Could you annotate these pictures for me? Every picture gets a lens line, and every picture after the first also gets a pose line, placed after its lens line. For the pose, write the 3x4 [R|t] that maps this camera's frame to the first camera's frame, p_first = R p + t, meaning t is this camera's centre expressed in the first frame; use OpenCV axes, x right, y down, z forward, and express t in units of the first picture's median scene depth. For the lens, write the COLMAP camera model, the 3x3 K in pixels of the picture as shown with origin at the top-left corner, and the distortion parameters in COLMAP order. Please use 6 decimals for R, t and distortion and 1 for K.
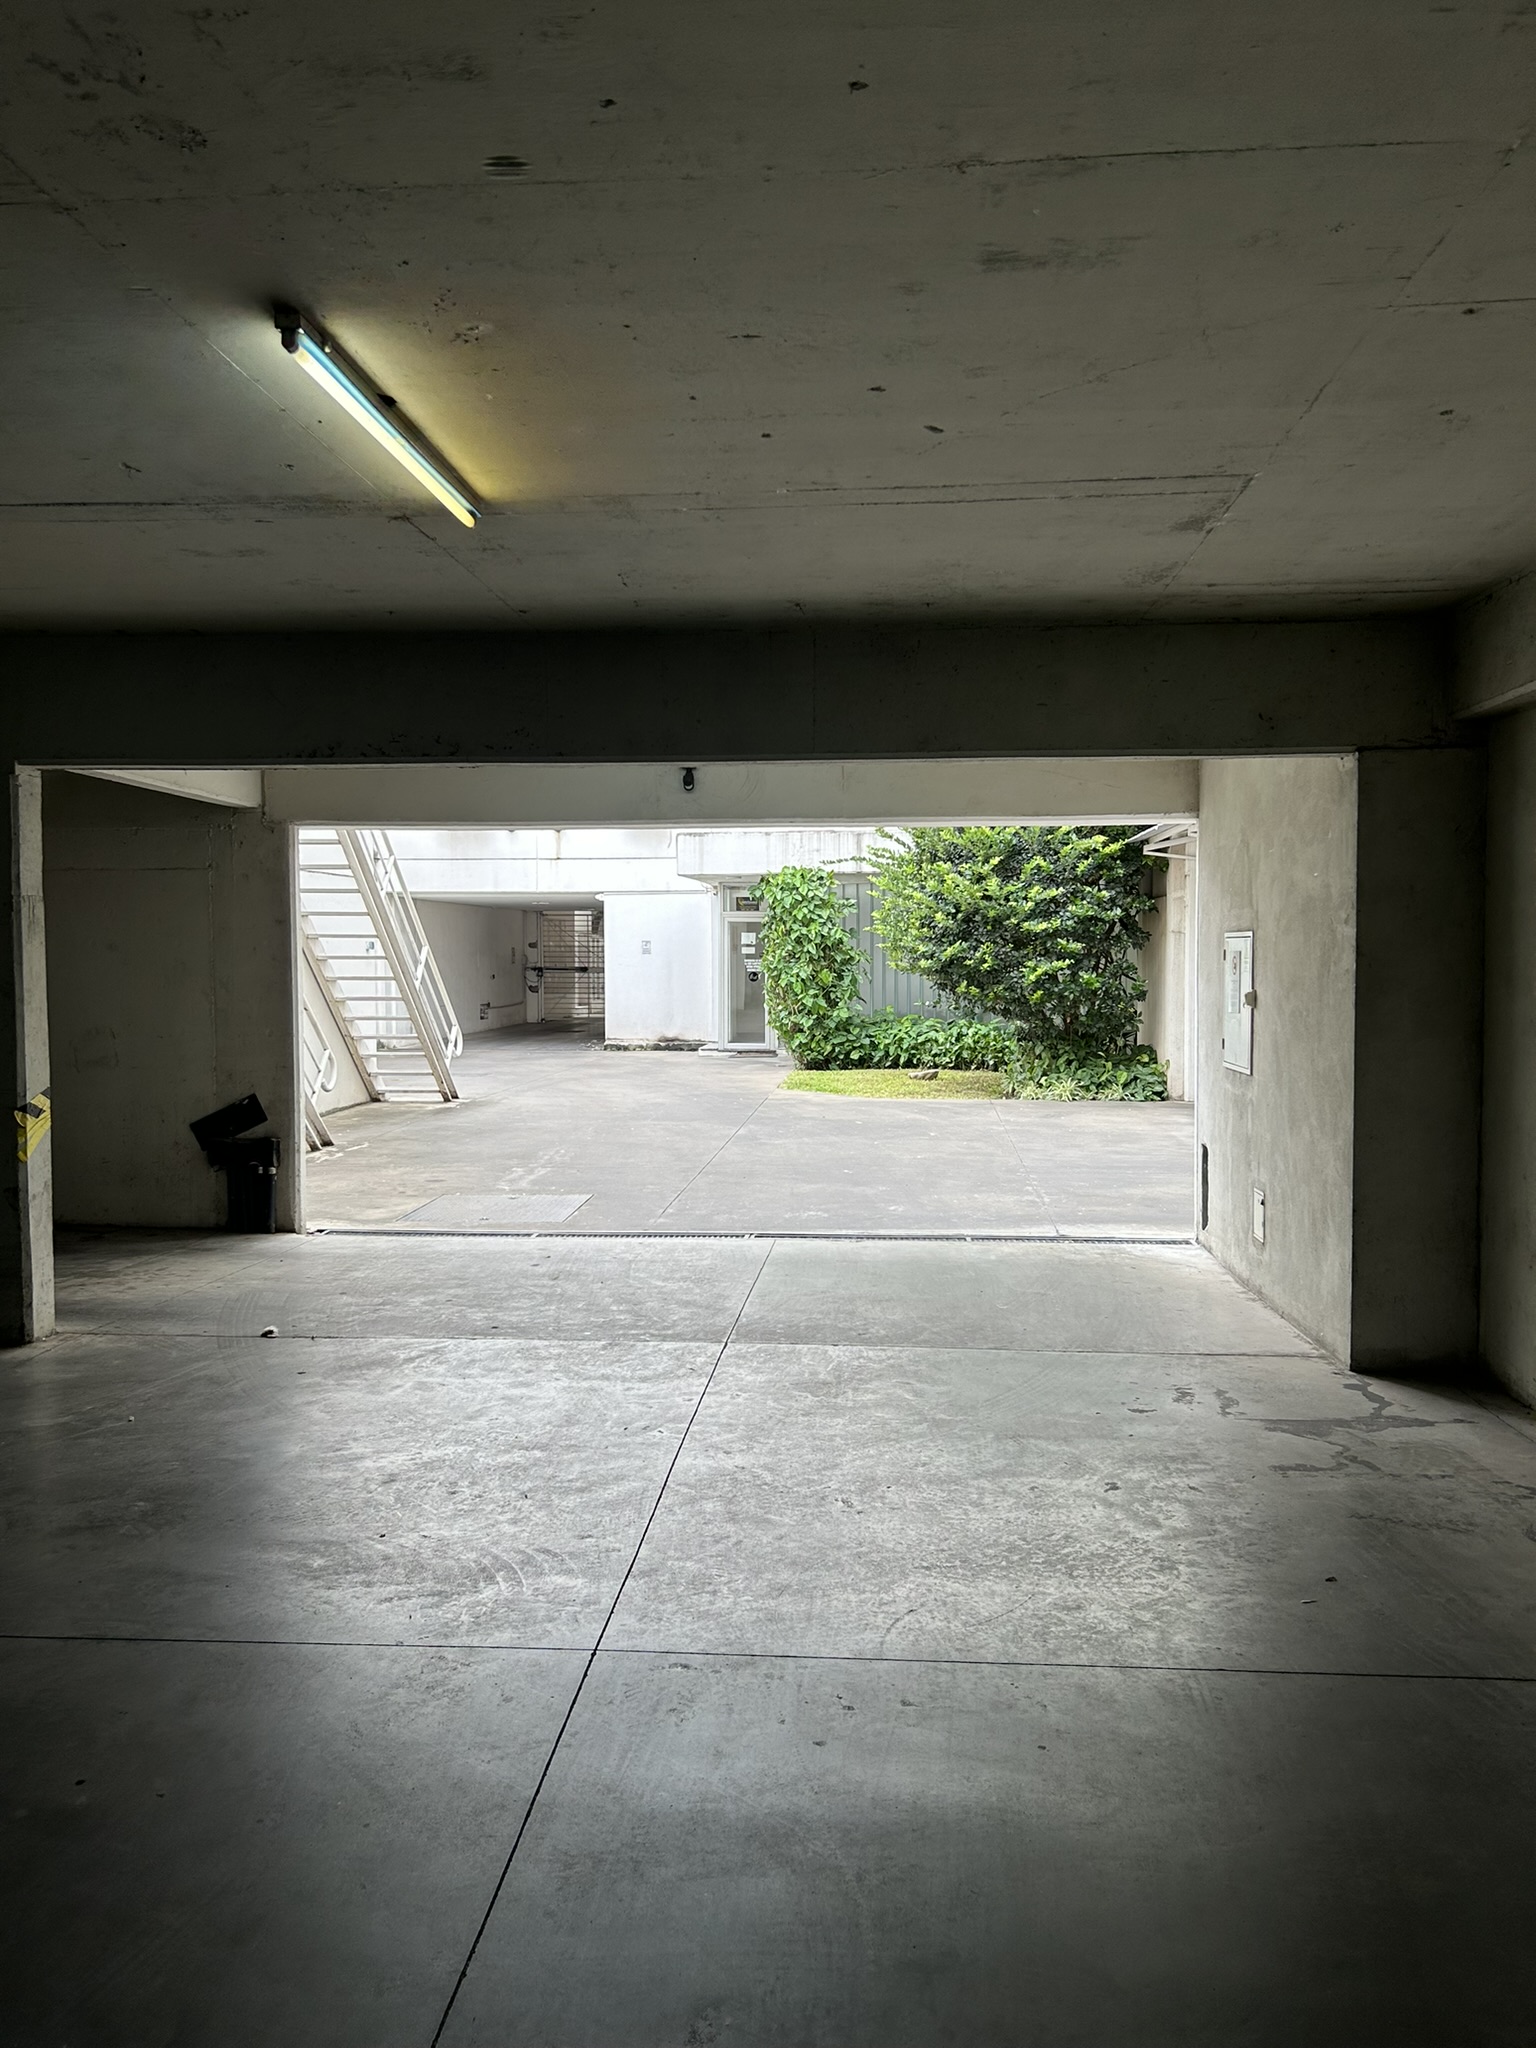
lens RADIAL K [[1547.4, 0, 771.1], [0, 1547.4, 1026.2], [0, 0, 1]] dist [0.049145, -0.045002]
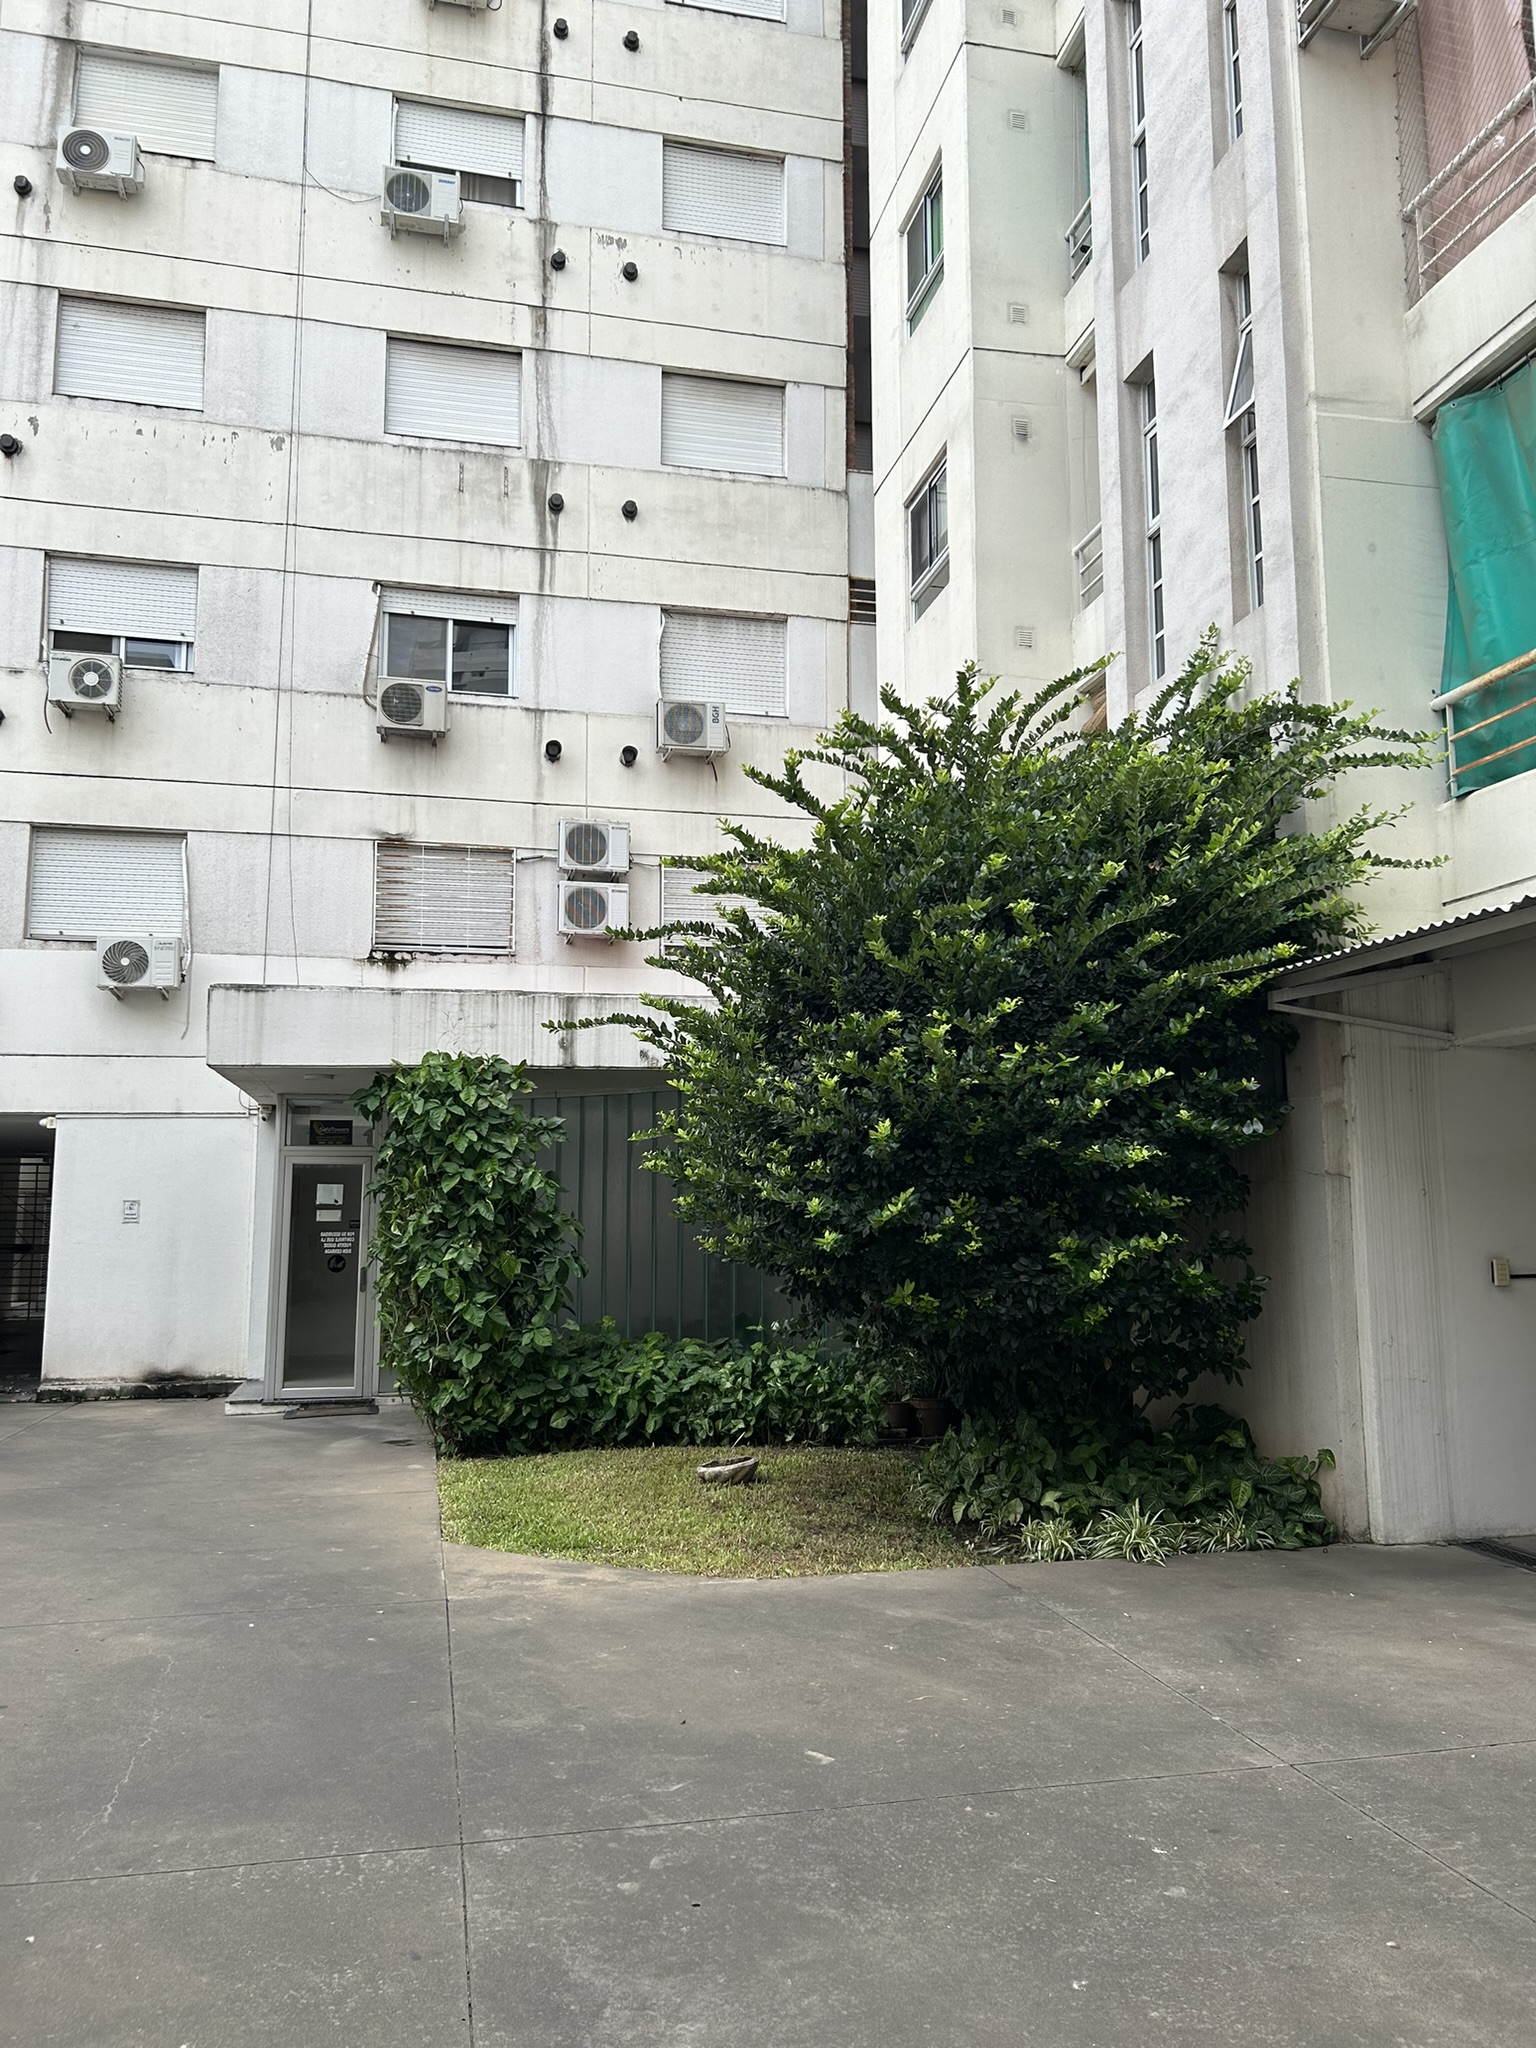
lens RADIAL K [[1547.4, 0, 773.2], [0, 1547.4, 1005.5], [0, 0, 1]] dist [0.049145, -0.045002]
pose [[0.953056, 0.039744, 0.300174, -0.038477], [0.016381, 0.983129, -0.182178, -0.021678], [-0.302350, 0.178543, 0.936326, 0.474475]]
